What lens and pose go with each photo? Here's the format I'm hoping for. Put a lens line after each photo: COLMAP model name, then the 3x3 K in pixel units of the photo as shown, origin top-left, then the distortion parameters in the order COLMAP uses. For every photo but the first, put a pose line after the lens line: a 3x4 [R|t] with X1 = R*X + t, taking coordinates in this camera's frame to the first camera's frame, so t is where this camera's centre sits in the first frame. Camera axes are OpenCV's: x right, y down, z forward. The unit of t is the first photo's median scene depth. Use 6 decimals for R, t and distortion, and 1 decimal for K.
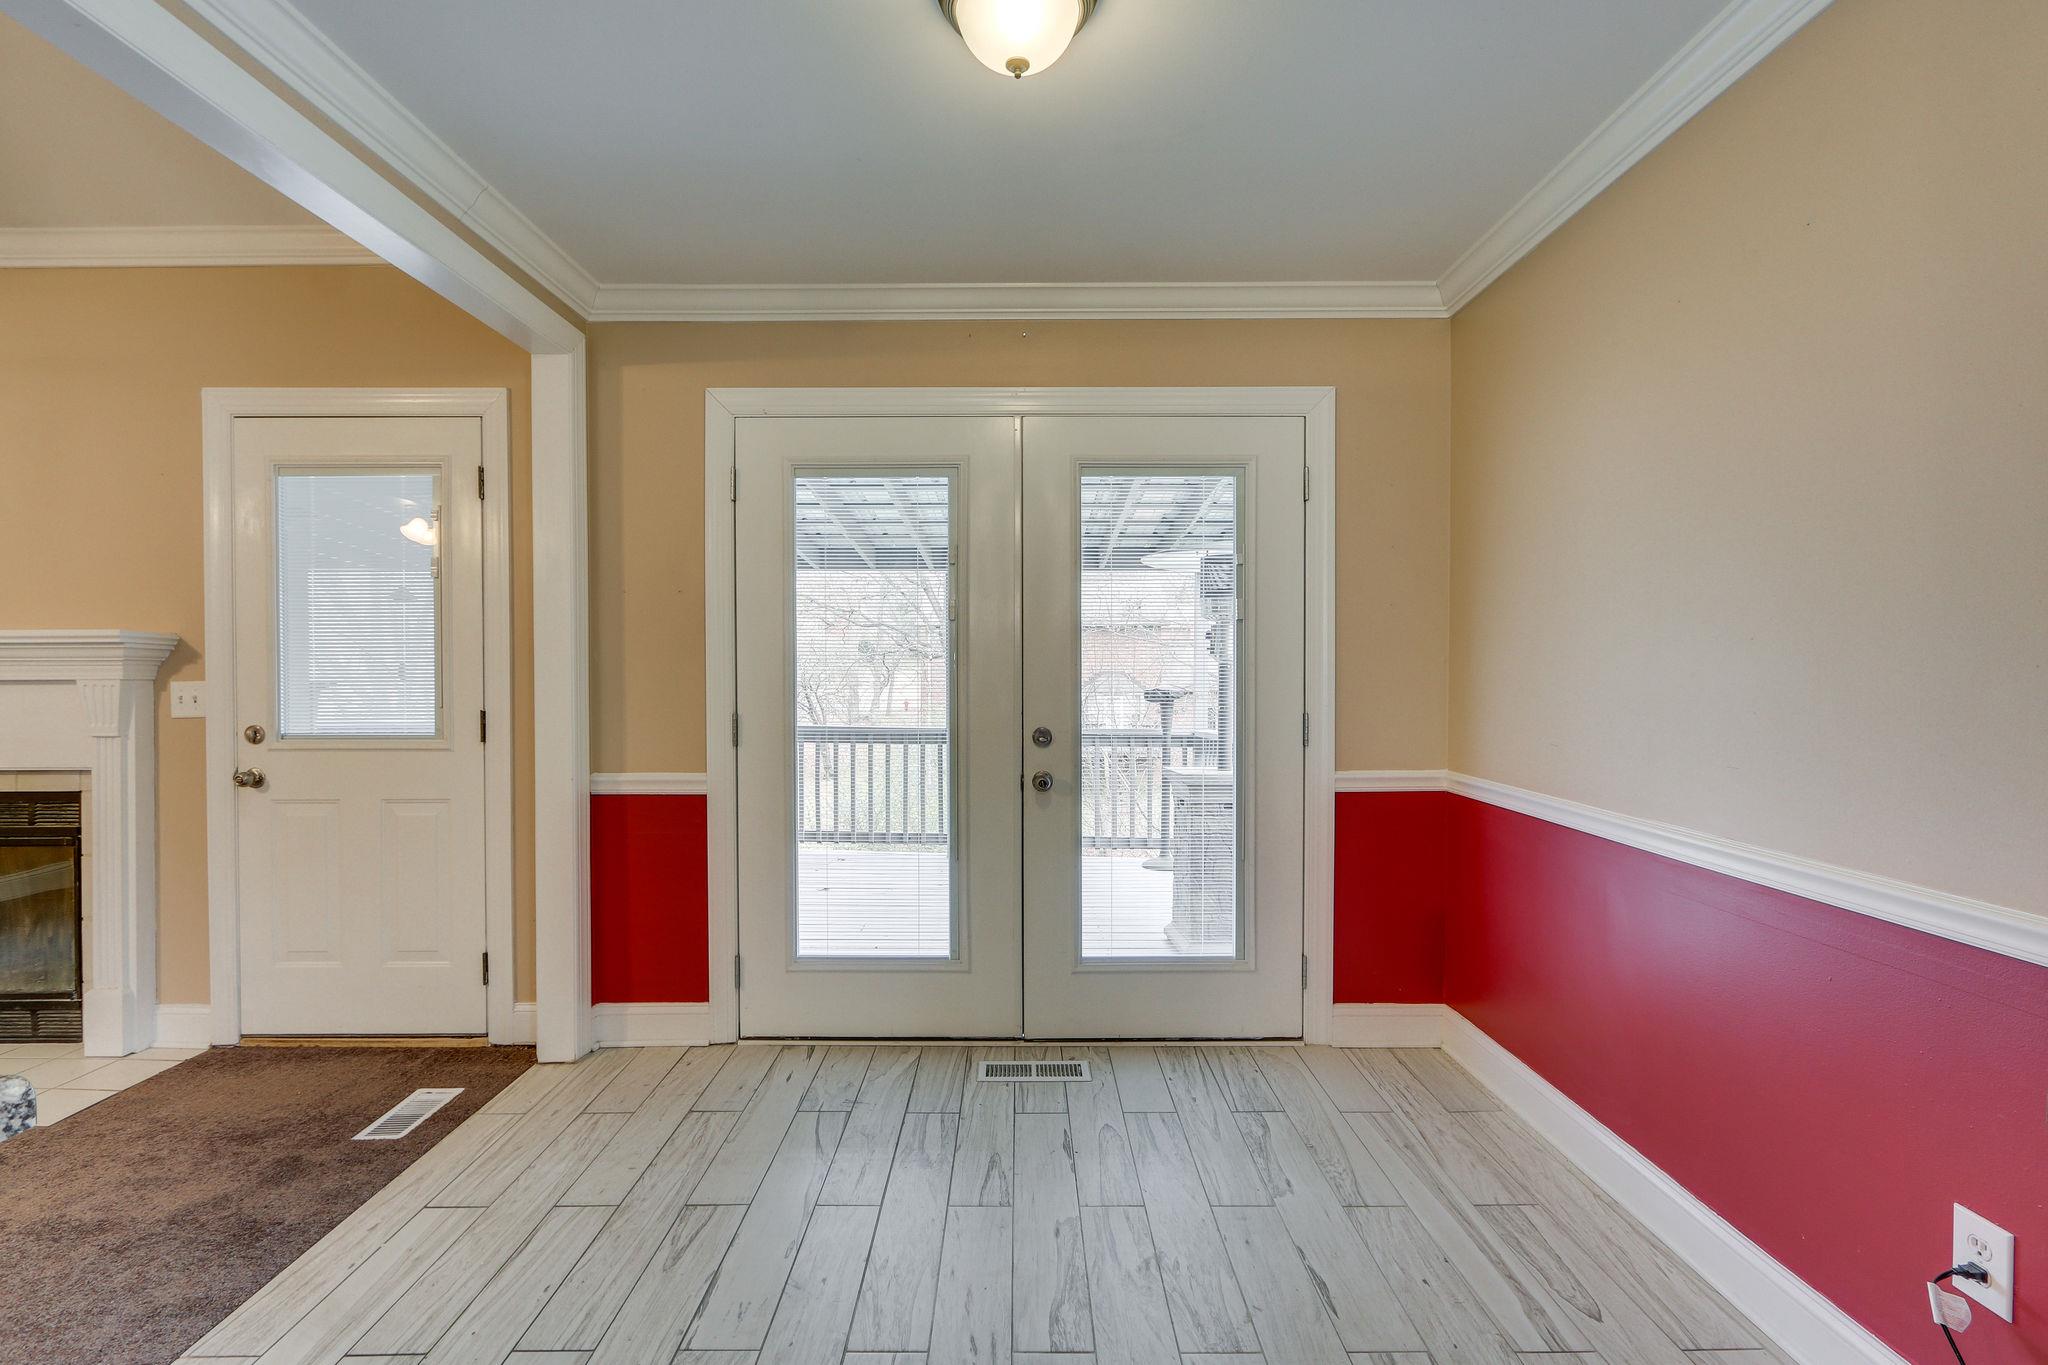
lens RADIAL K [[940.9, 0, 1005.1], [0, 940.9, 683.6], [0, 0, 1]] dist [-0.006973, 0.003392]
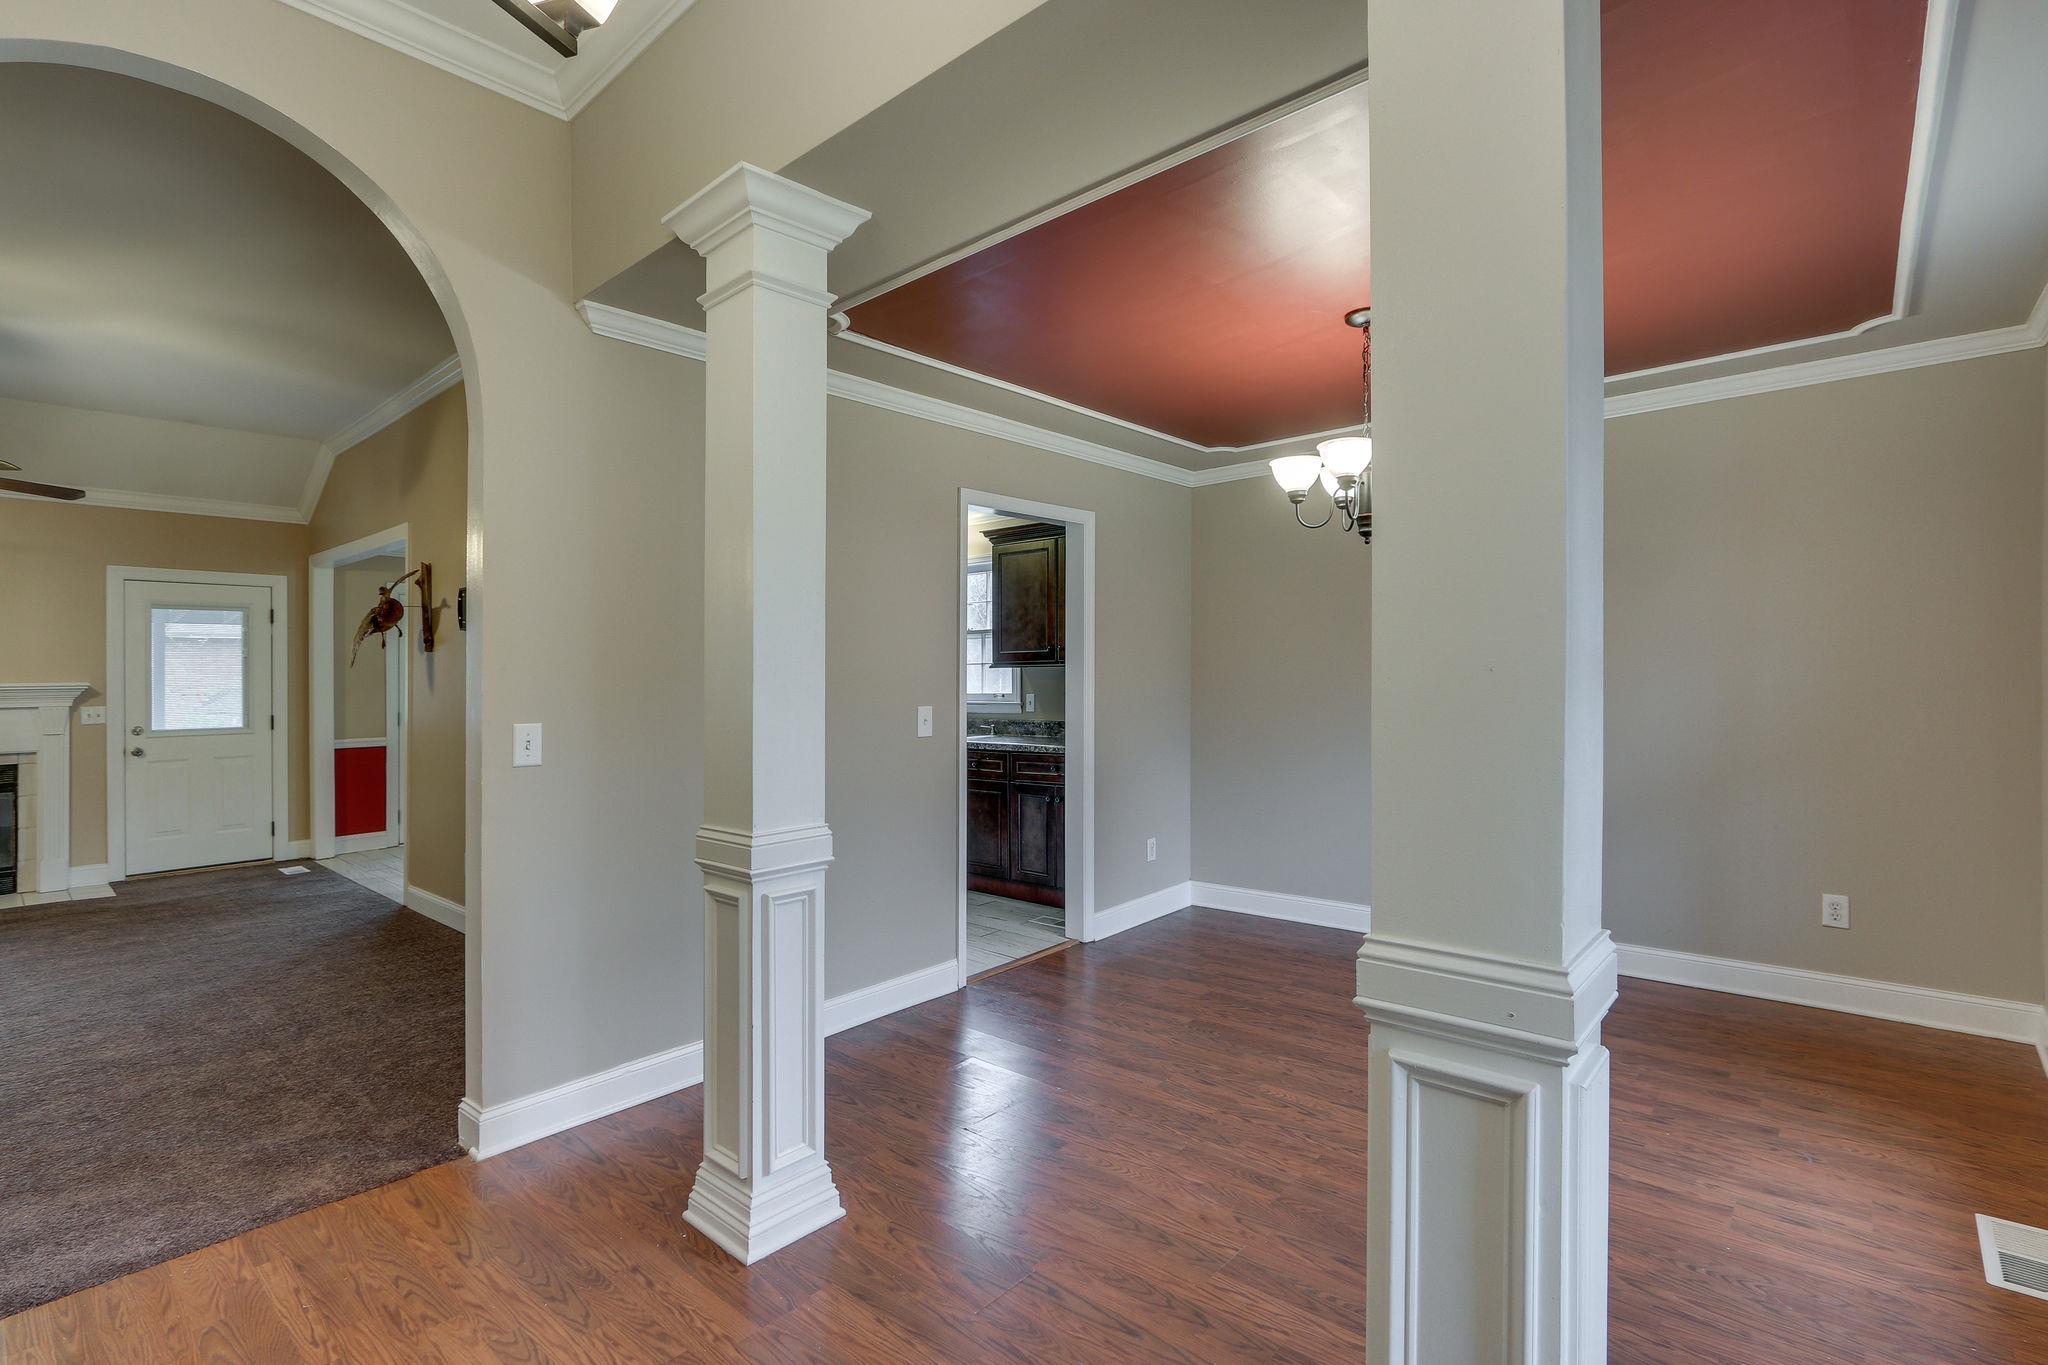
lens RADIAL K [[940.9, 0, 1033.5], [0, 940.9, 661.3], [0, 0, 1]] dist [-0.006973, 0.003392]
pose [[0.638462, 0.010676, 0.769579, -1.140903], [0.017096, 0.999460, -0.028048, -0.008816], [-0.769463, 0.031064, 0.637935, -1.907527]]
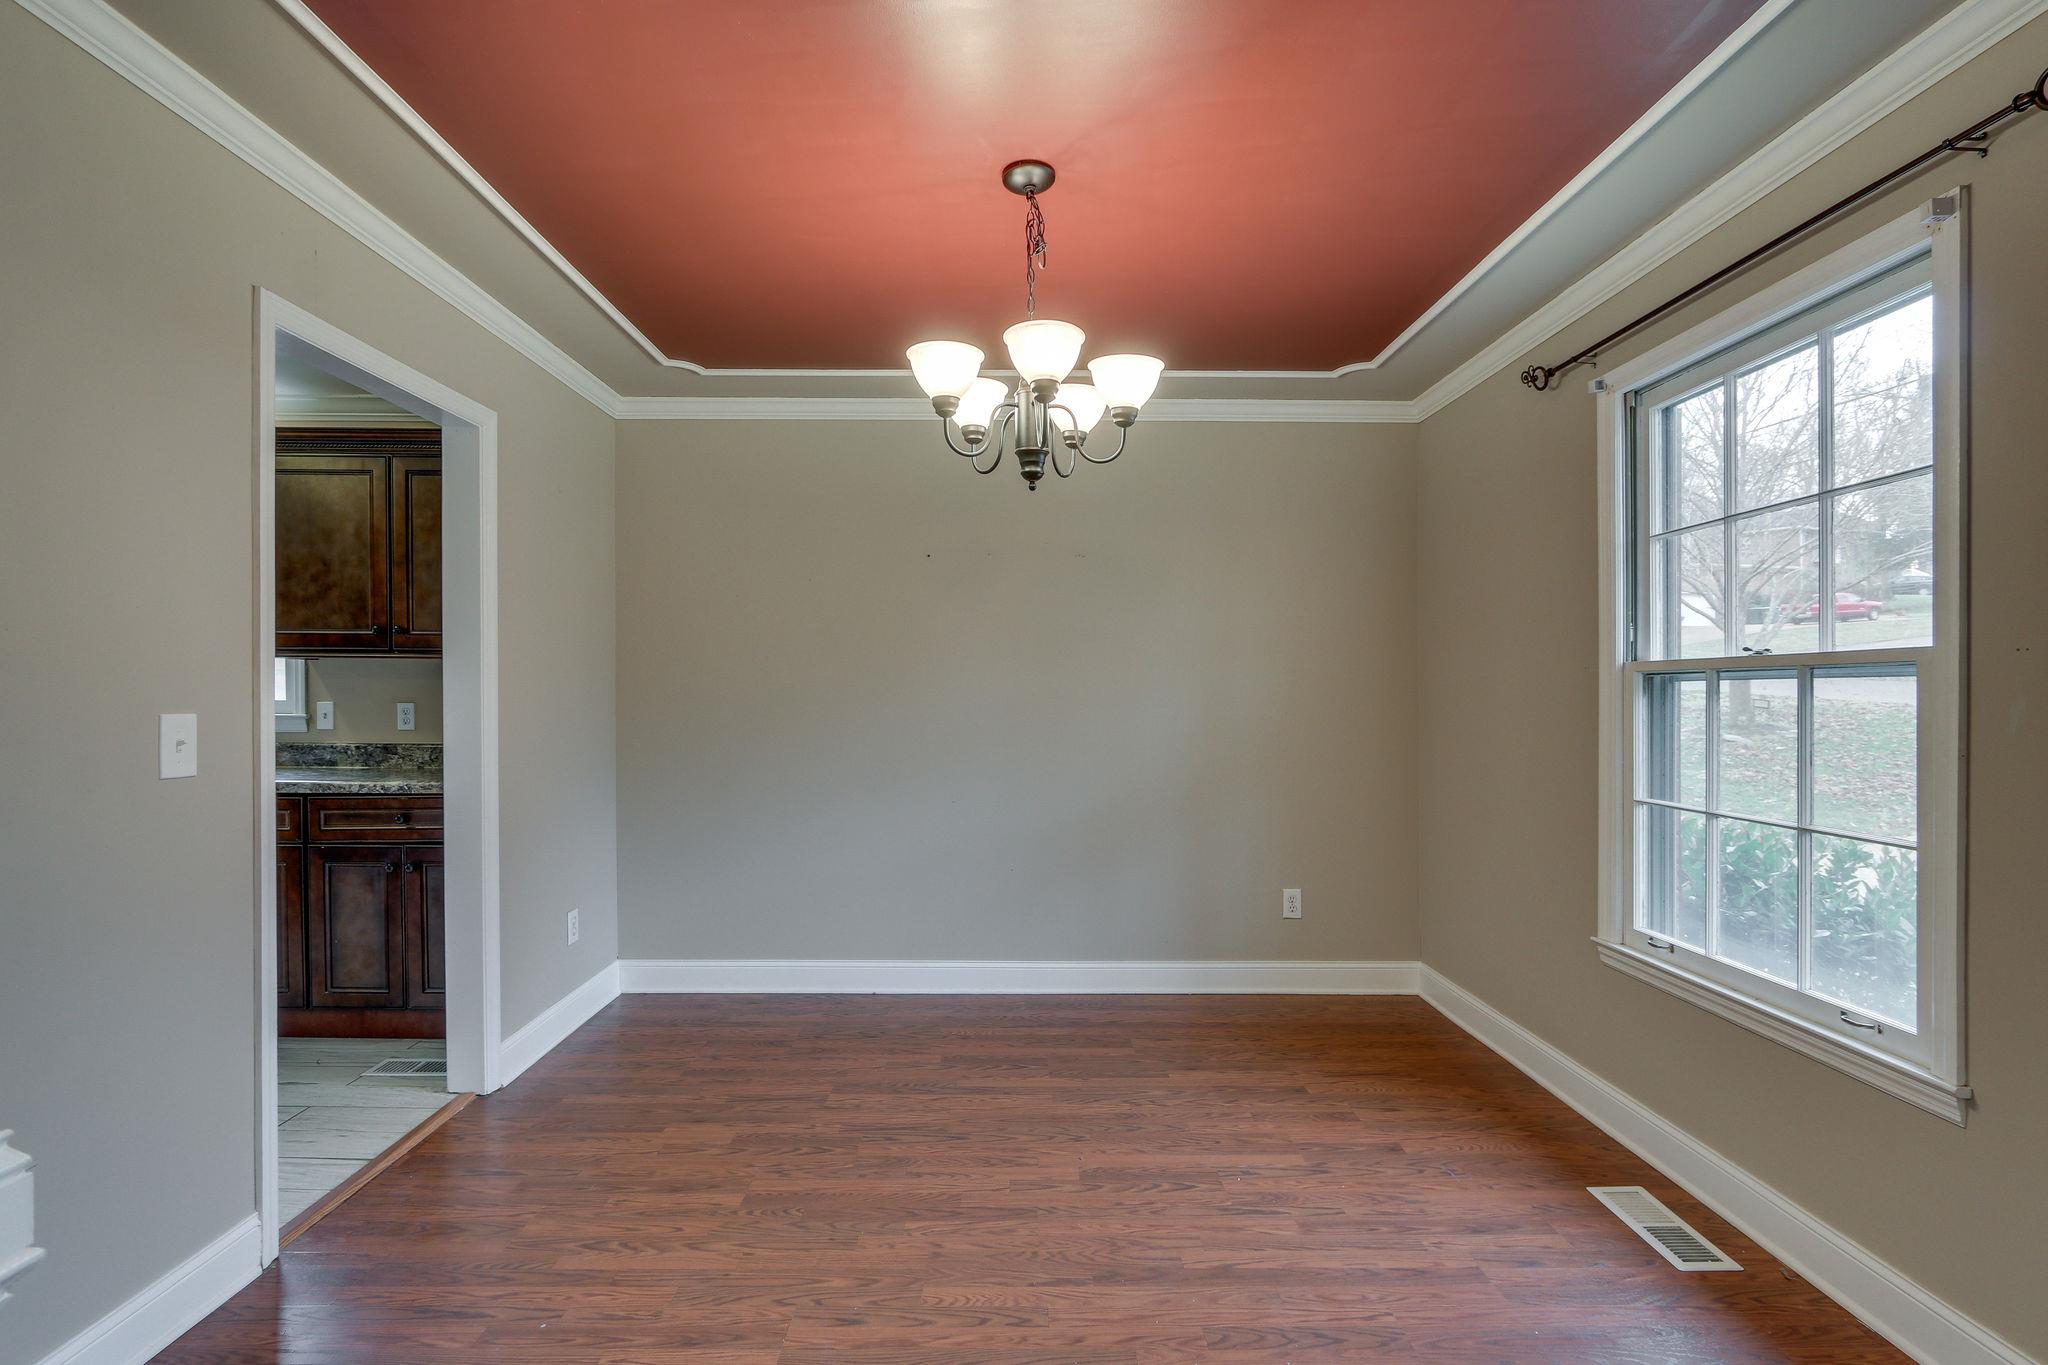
lens RADIAL K [[940.9, 0, 1007.5], [0, 940.9, 701.8], [0, 0, 1]] dist [-0.006973, 0.003392]
pose [[-0.016931, -0.002056, 0.999855, -0.873896], [0.004401, 0.999988, 0.002131, 0.007228], [-0.999847, 0.004436, -0.016922, -1.506548]]
